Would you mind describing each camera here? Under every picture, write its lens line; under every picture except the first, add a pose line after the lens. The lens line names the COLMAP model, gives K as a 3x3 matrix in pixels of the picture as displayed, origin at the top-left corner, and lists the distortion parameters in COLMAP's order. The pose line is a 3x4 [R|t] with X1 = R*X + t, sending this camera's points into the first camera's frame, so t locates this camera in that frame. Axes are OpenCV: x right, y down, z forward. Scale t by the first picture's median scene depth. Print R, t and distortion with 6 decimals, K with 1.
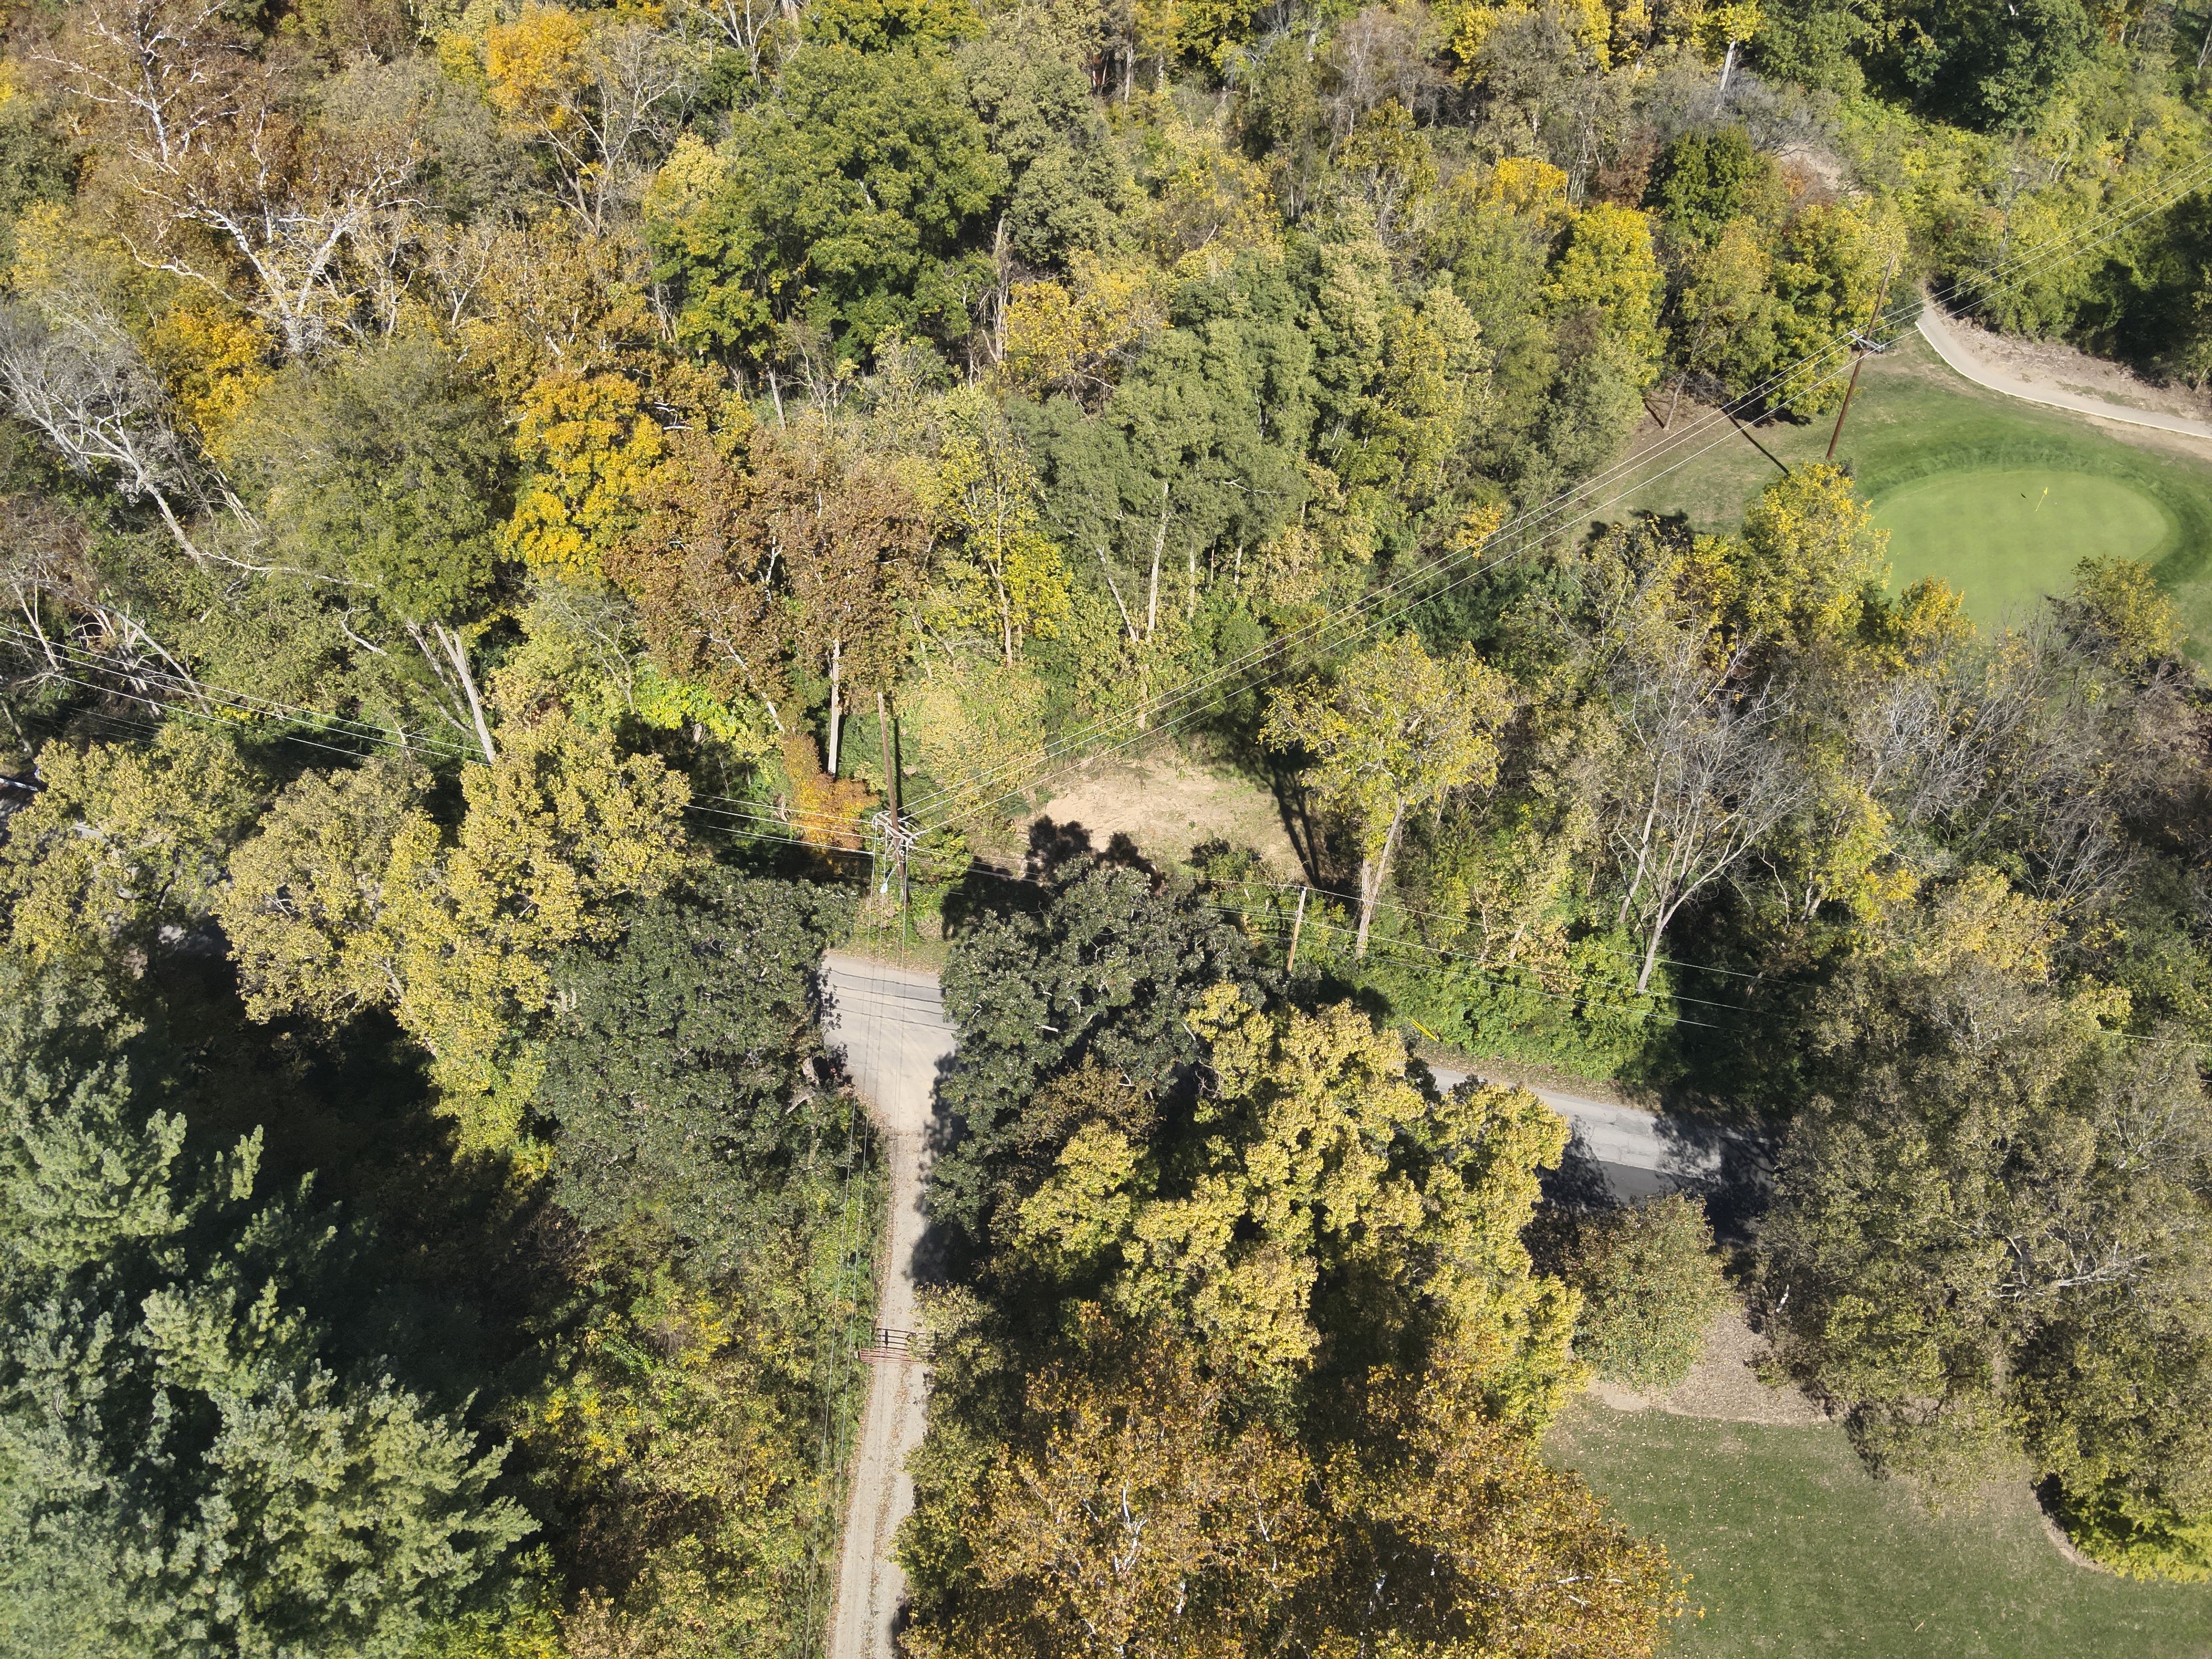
lens RADIAL K [[1605.0, 0, 1104.4], [0, 1605.0, 852.6], [0, 0, 1]] dist [0.101453, -0.198765]
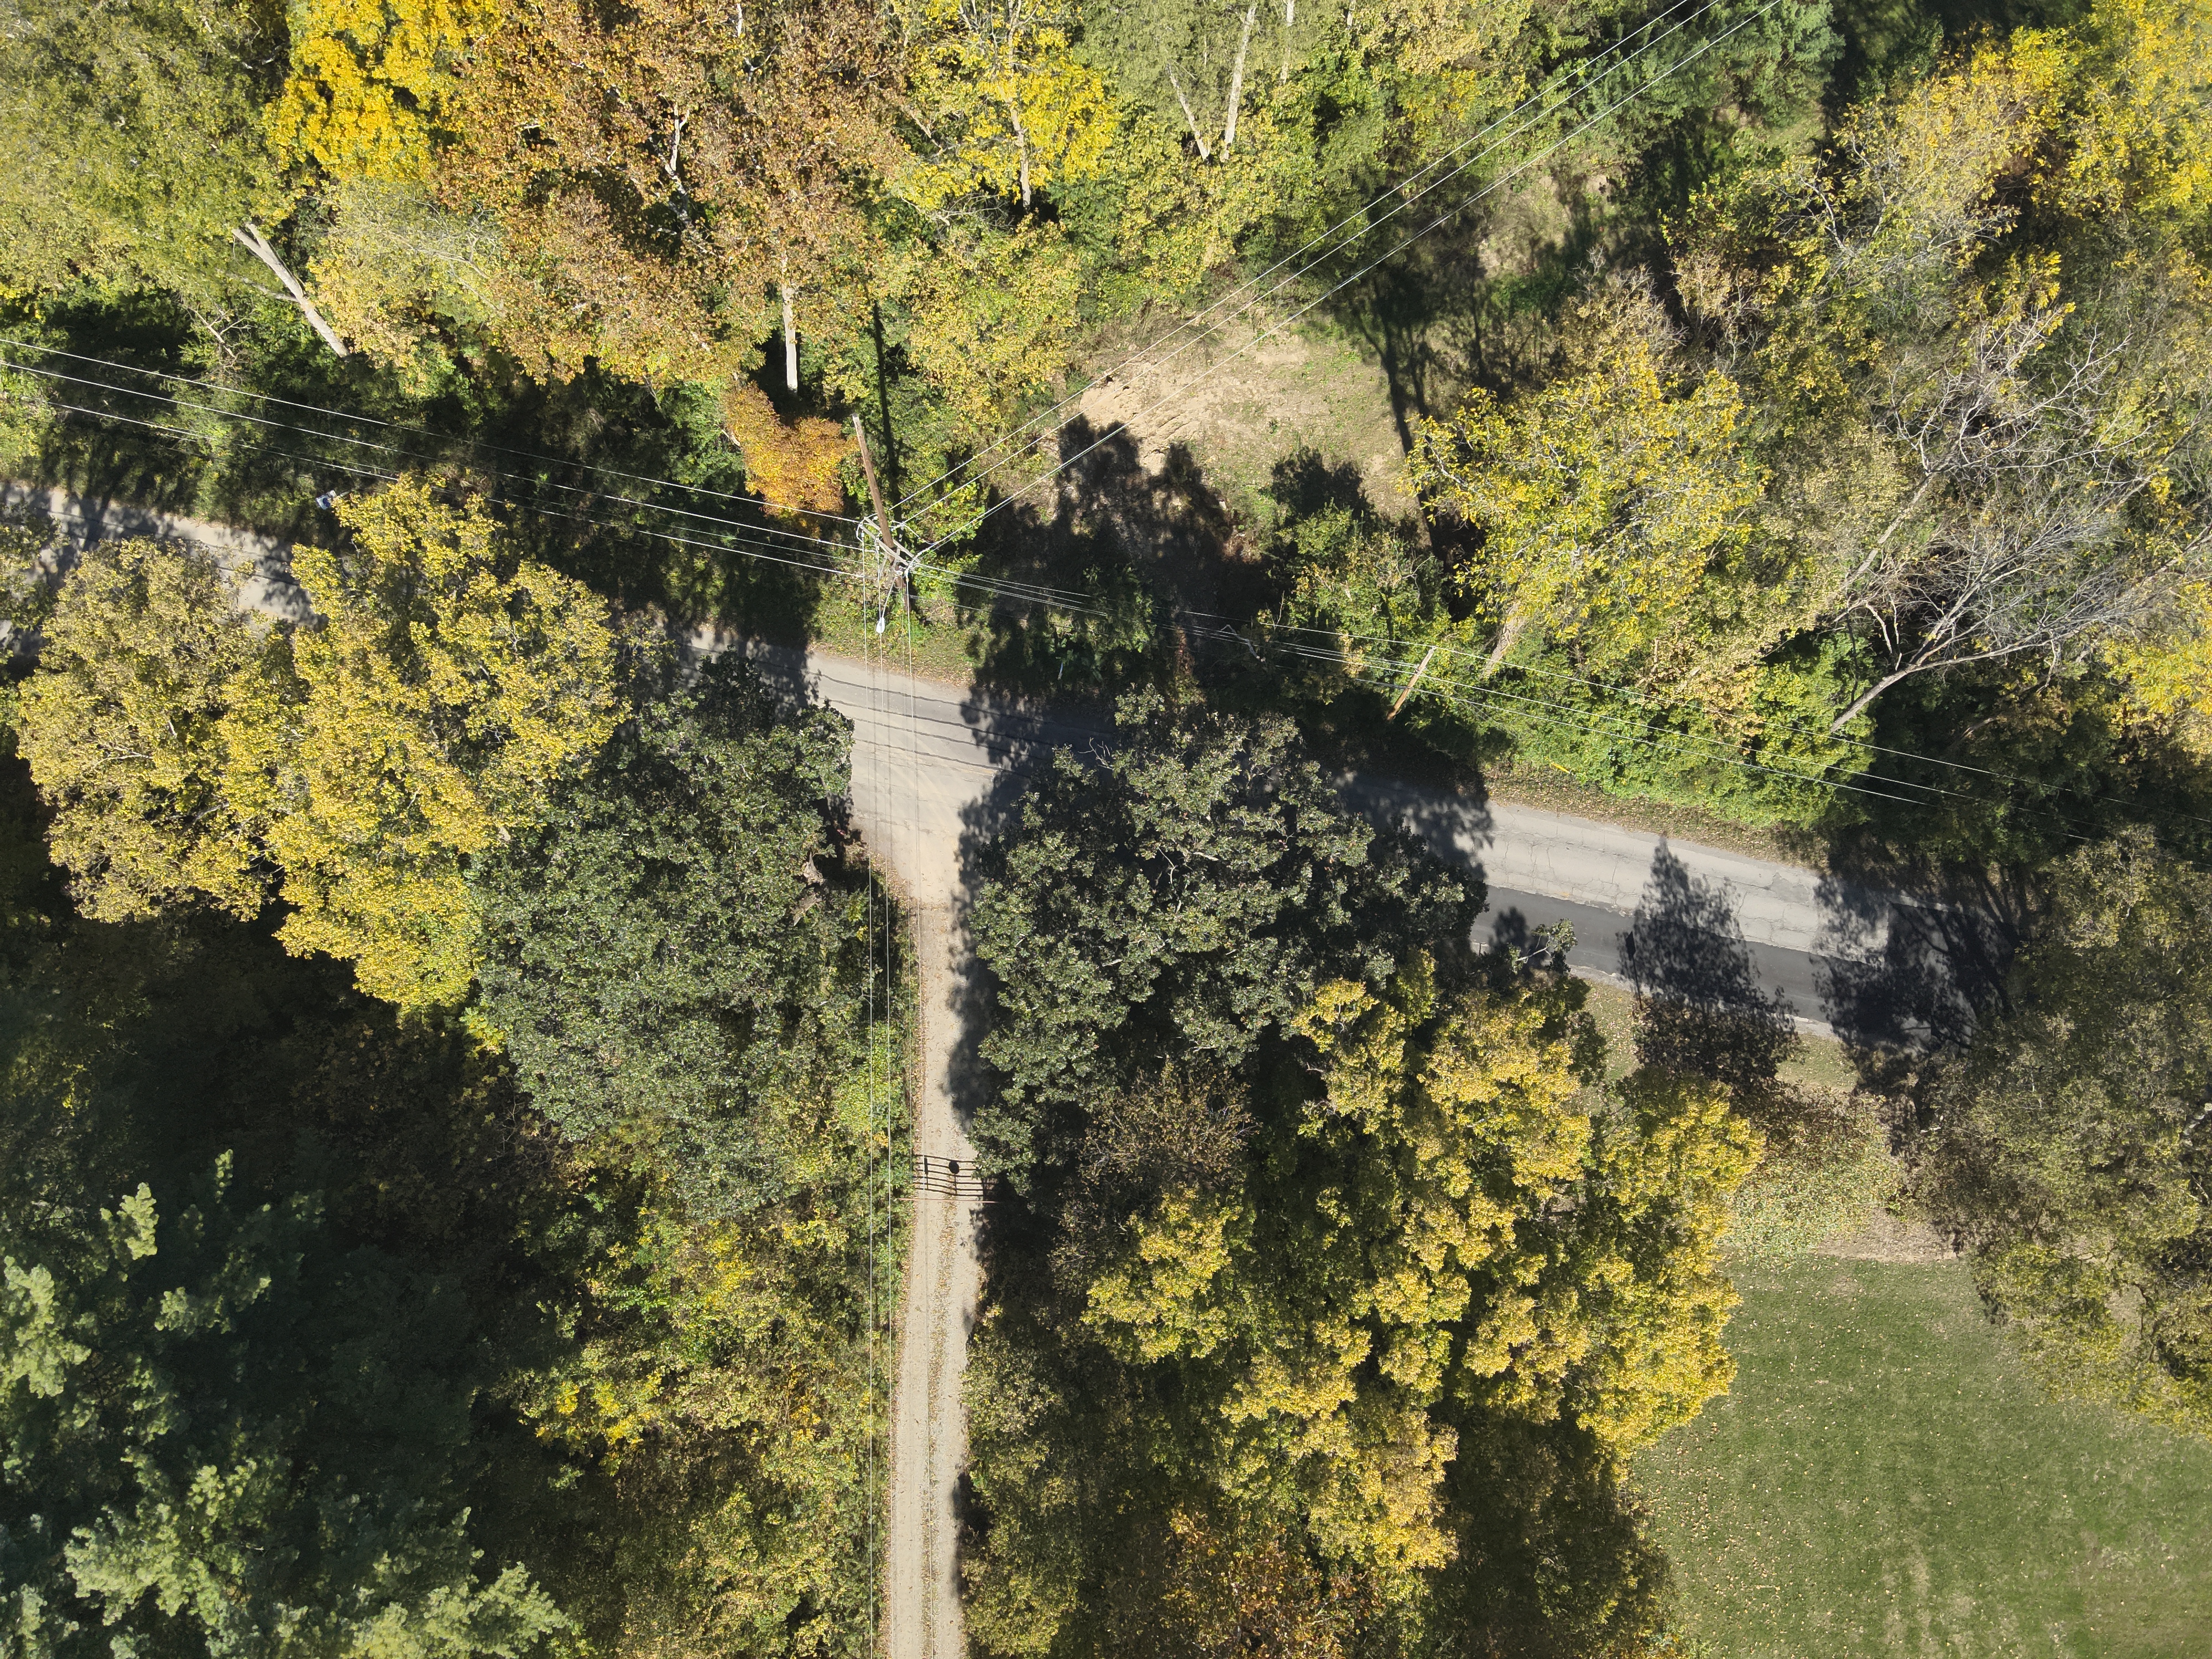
lens RADIAL K [[1605.0, 0, 1104.4], [0, 1605.0, 852.6], [0, 0, 1]] dist [0.101453, -0.198765]
pose [[0.999993, -0.003790, -0.000169, -0.032900], [0.003363, 0.865040, 0.501692, -0.289866], [-0.001755, -0.501689, 0.865047, 0.296521]]
